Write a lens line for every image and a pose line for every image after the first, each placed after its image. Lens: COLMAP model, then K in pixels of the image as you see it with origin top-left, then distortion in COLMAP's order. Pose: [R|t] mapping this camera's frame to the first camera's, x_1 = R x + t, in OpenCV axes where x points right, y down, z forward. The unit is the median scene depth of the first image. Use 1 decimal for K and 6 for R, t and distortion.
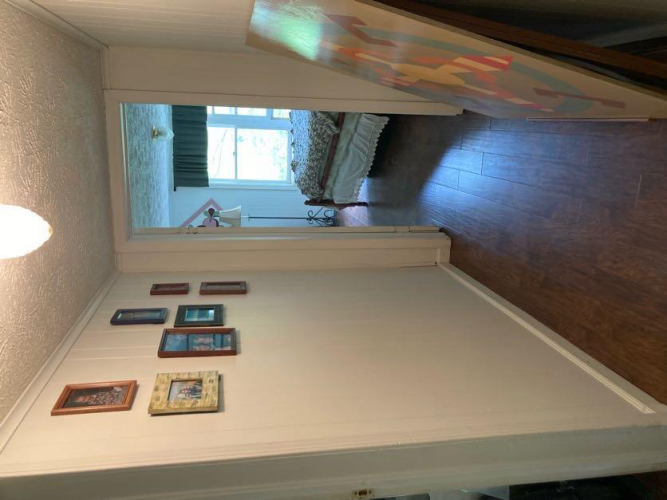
lens RADIAL K [[551.0, 0, 341.2], [0, 551.0, 246.7], [0, 0, 1]] dist [0.017210, -0.000132]
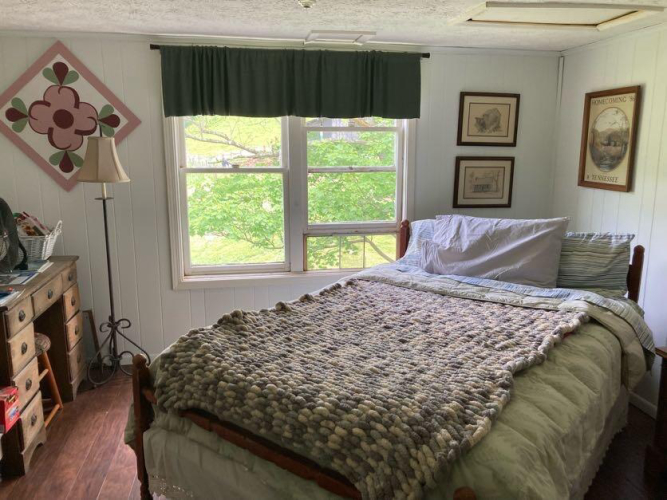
lens RADIAL K [[551.0, 0, 341.2], [0, 551.0, 246.7], [0, 0, 1]] dist [0.017210, -0.000132]
pose [[0.075381, 0.997009, -0.017070, -0.109149], [-0.921624, 0.063125, -0.382916, -0.058820], [-0.380693, 0.044597, 0.923626, 0.512201]]
